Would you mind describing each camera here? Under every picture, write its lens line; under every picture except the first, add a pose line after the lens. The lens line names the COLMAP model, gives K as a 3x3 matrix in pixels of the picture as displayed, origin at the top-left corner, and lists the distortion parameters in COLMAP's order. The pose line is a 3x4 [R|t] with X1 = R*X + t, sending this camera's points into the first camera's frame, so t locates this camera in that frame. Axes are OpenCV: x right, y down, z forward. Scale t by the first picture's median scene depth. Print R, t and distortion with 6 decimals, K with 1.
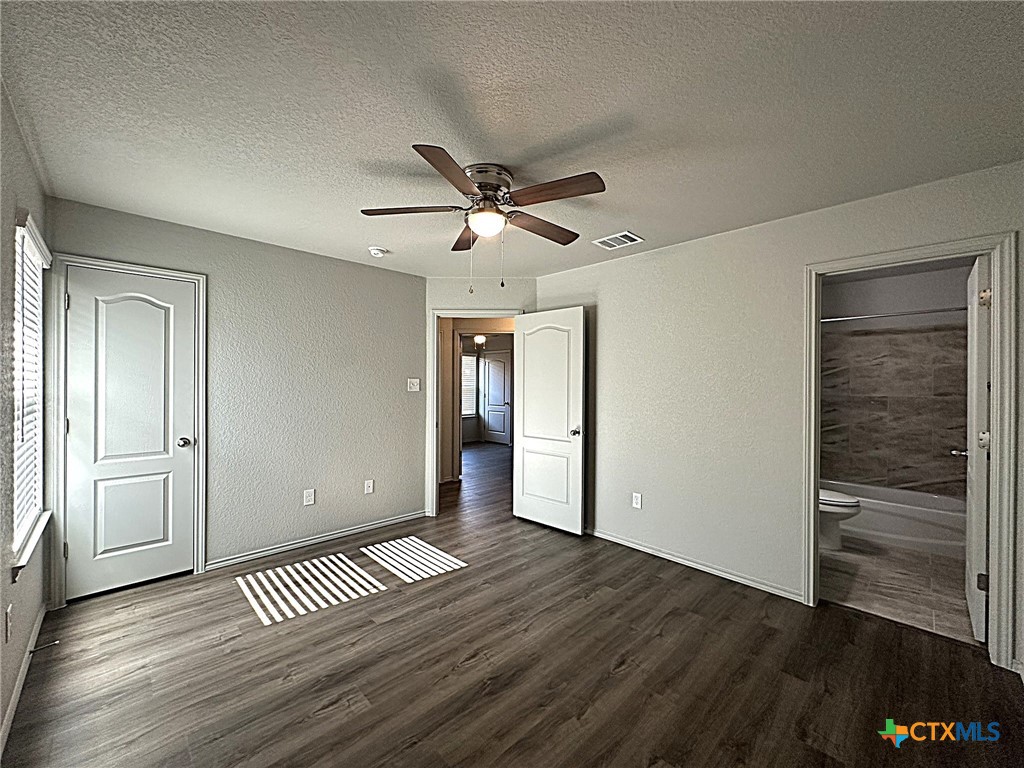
lens RADIAL K [[411.8, 0, 509.3], [0, 411.8, 382.8], [0, 0, 1]] dist [-0.002050, -0.000187]
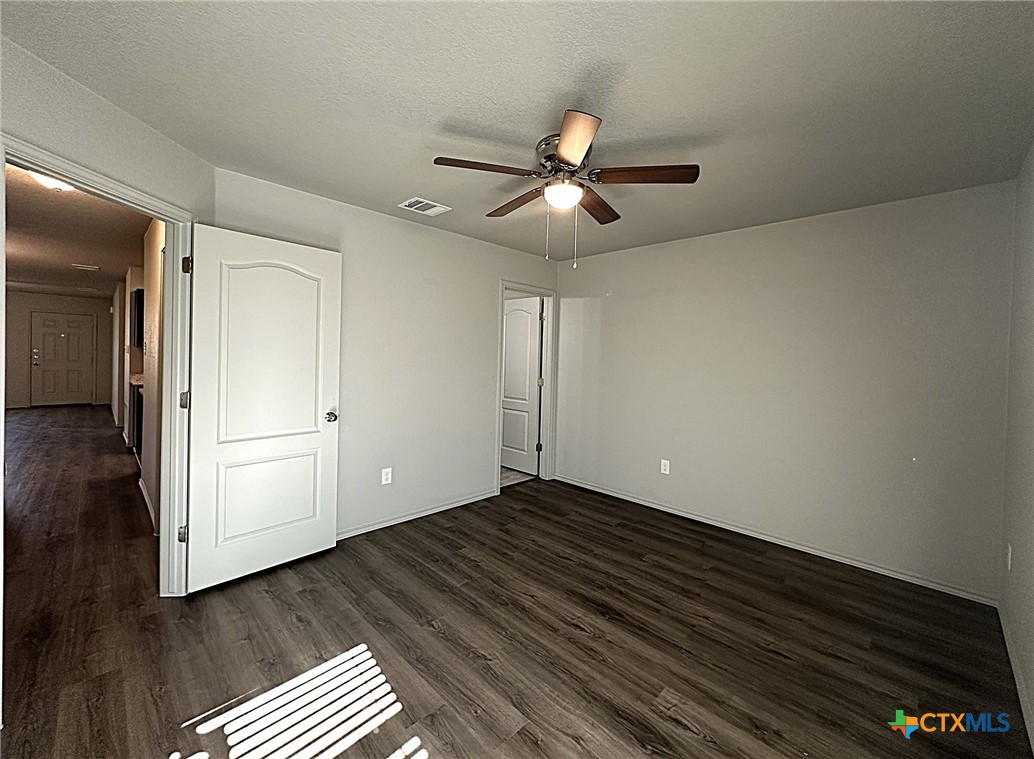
lens RADIAL K [[415.8, 0, 540.3], [0, 415.8, 365.1], [0, 0, 1]] dist [-0.002050, -0.000187]
pose [[-0.039907, -0.028188, 0.998806, -0.776665], [-0.025932, 0.999295, 0.027165, -0.008611], [-0.998867, -0.024817, -0.040610, 0.810985]]
